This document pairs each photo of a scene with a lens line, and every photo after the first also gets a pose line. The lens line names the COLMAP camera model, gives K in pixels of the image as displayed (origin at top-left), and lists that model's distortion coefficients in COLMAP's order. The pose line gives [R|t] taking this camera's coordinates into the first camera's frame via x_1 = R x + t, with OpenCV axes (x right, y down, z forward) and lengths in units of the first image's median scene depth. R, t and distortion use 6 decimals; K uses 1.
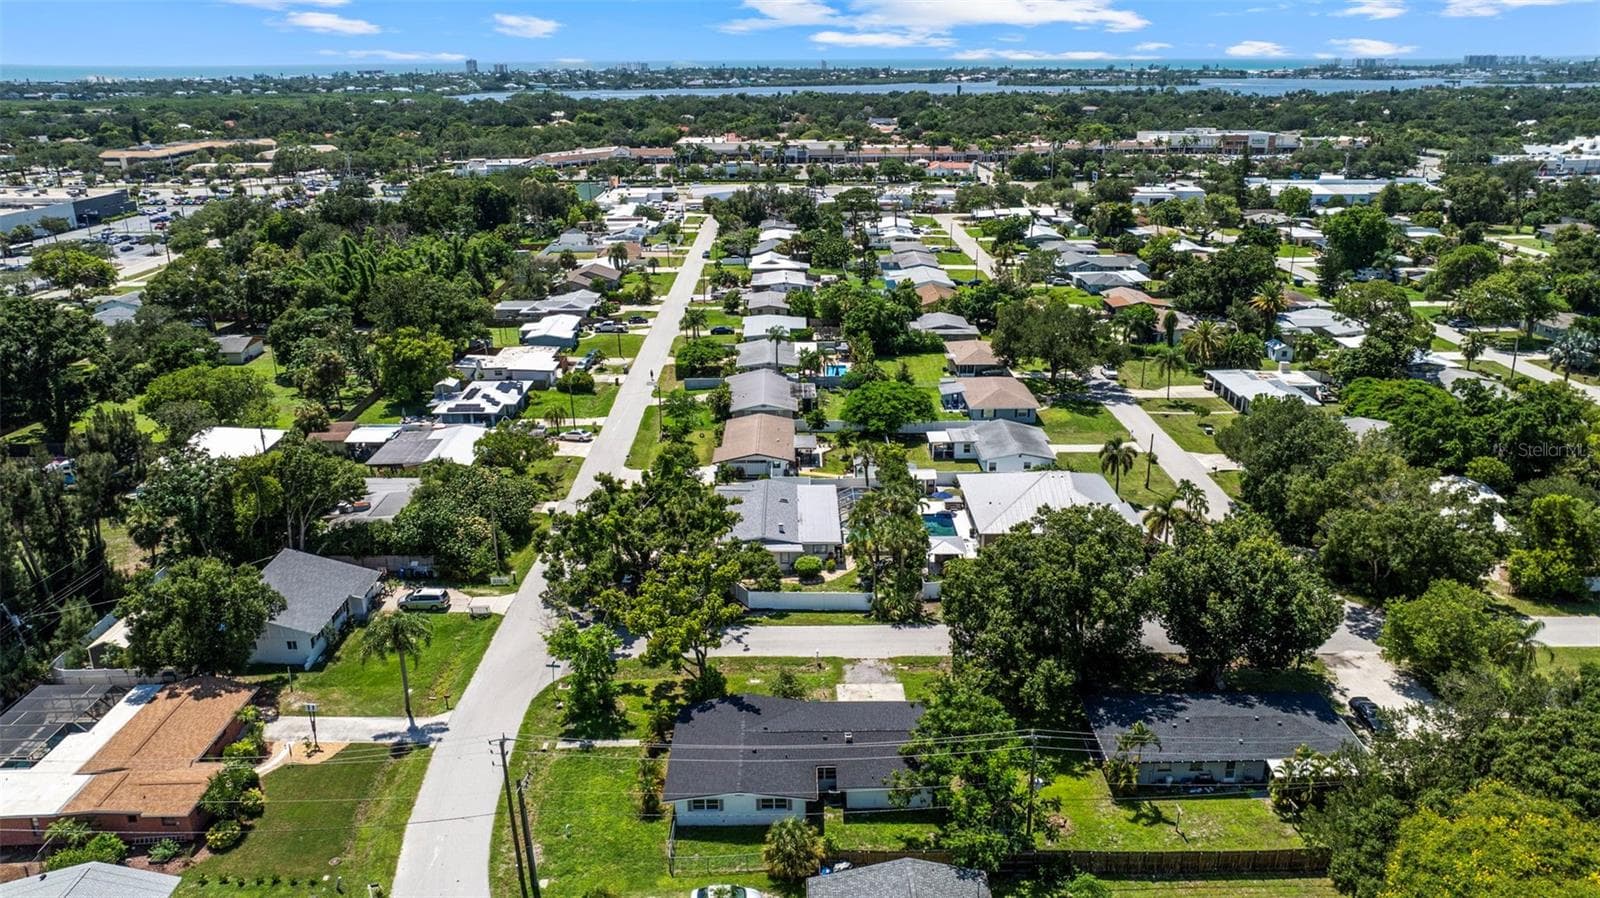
lens RADIAL K [[1124.6, 0, 801.6], [0, 1124.6, 449.9], [0, 0, 1]] dist [-0.017410, 0.003659]
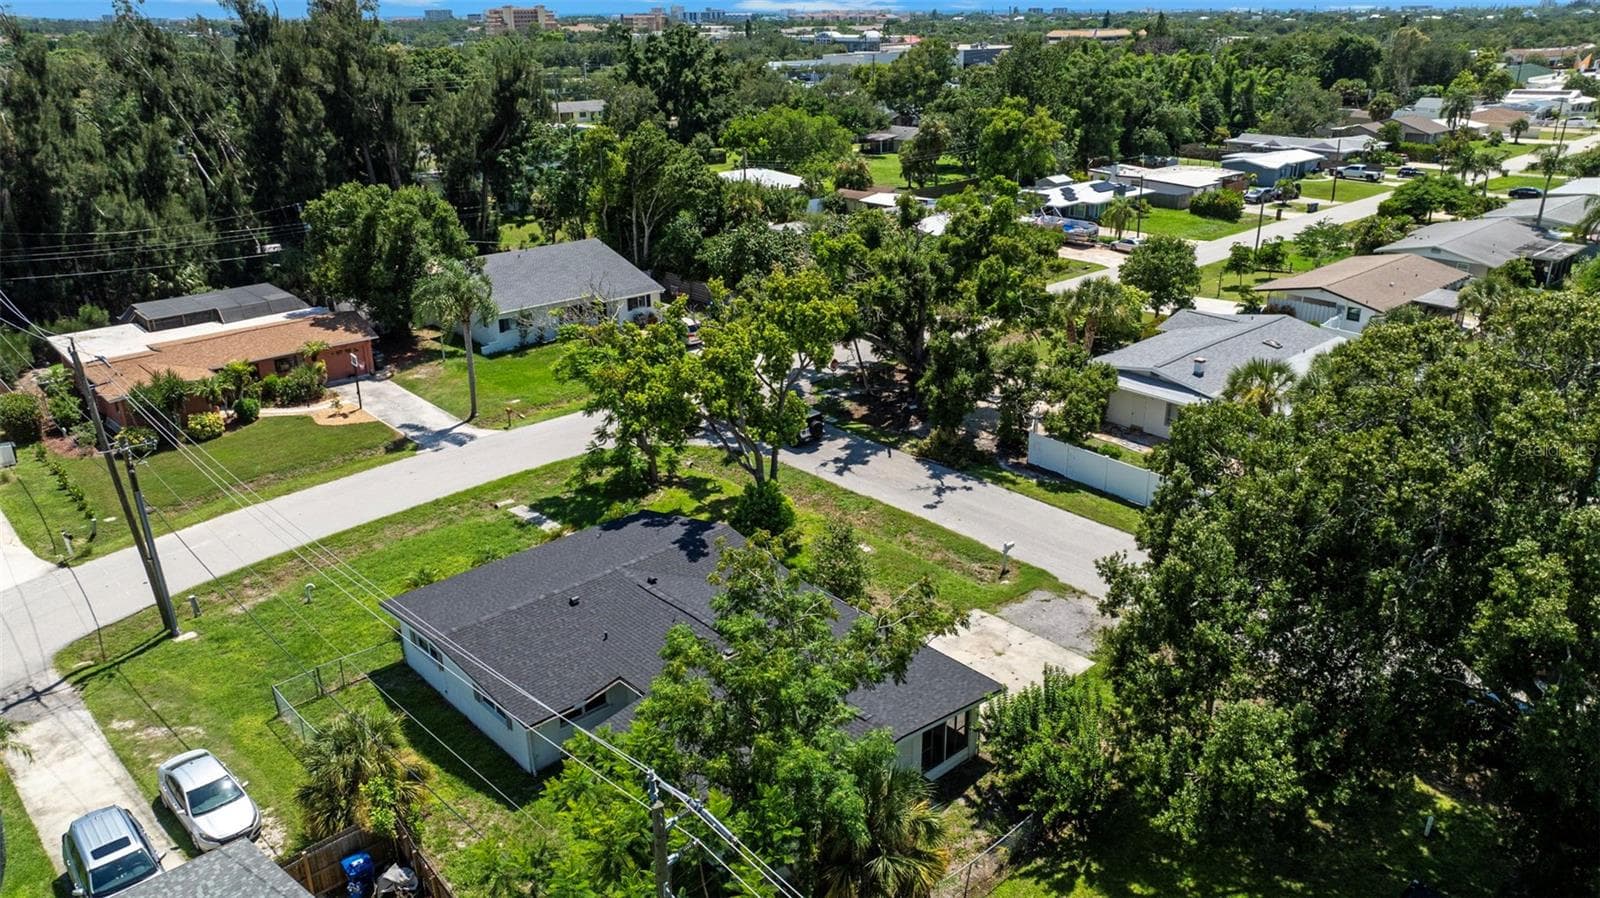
lens RADIAL K [[1124.6, 0, 801.6], [0, 1124.6, 449.9], [0, 0, 1]] dist [-0.017410, 0.003659]
pose [[0.670114, 0.271667, -0.690756, 0.303099], [-0.239033, 0.960022, 0.145677, 0.097592], [0.702717, 0.067494, 0.708261, 0.636124]]
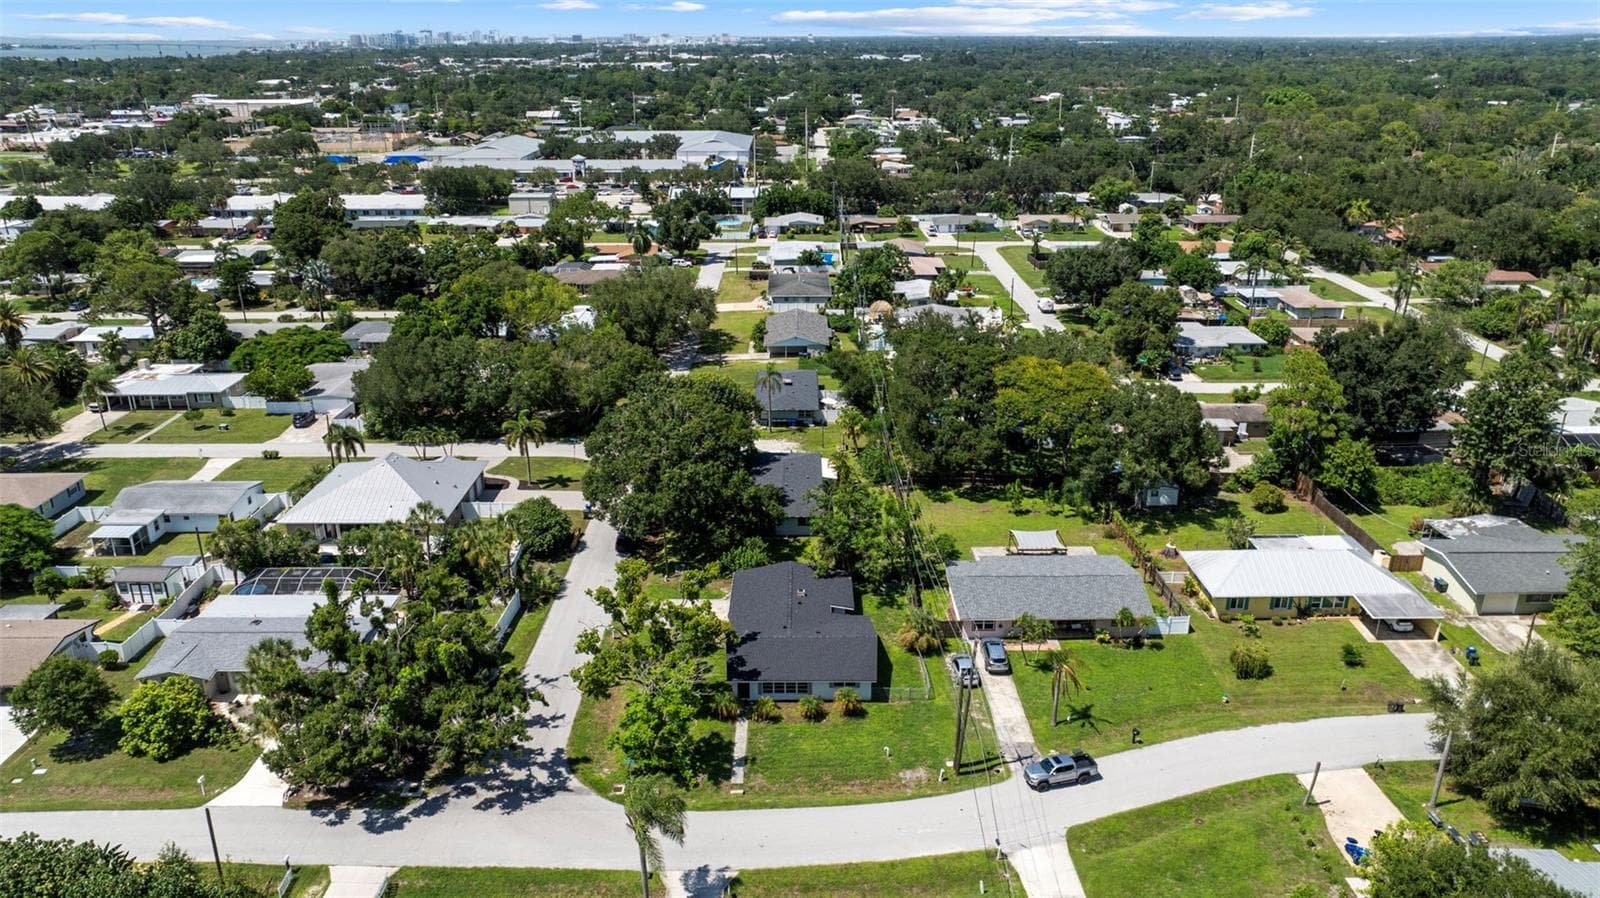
lens RADIAL K [[1115.7, 0, 800.0], [0, 1115.7, 449.0], [0, 0, 1]] dist [-0.022399, -0.003303]
pose [[0.013885, -0.340795, 0.940035, -0.939992], [0.334650, 0.887493, 0.316804, -0.241525], [-0.942240, 0.310184, 0.126370, 0.718189]]
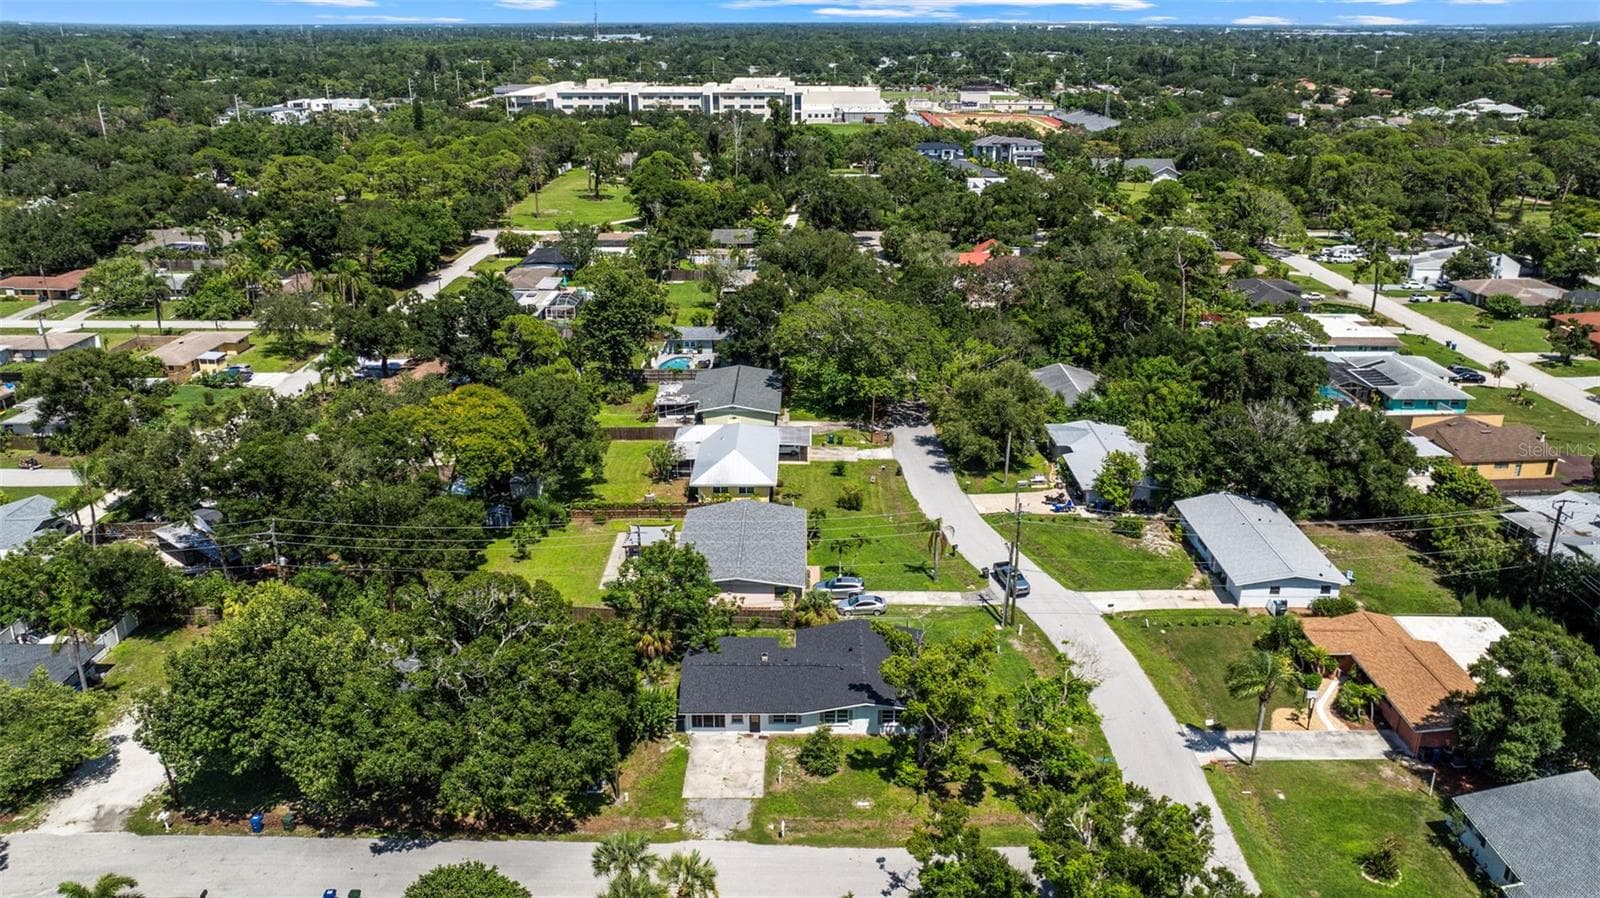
lens RADIAL K [[1124.6, 0, 801.6], [0, 1124.6, 449.9], [0, 0, 1]] dist [-0.017410, 0.003659]
pose [[-0.999770, -0.002813, 0.021245, -0.014456], [0.011466, 0.767309, 0.641175, -0.528902], [-0.018106, 0.641271, -0.767101, 1.527385]]
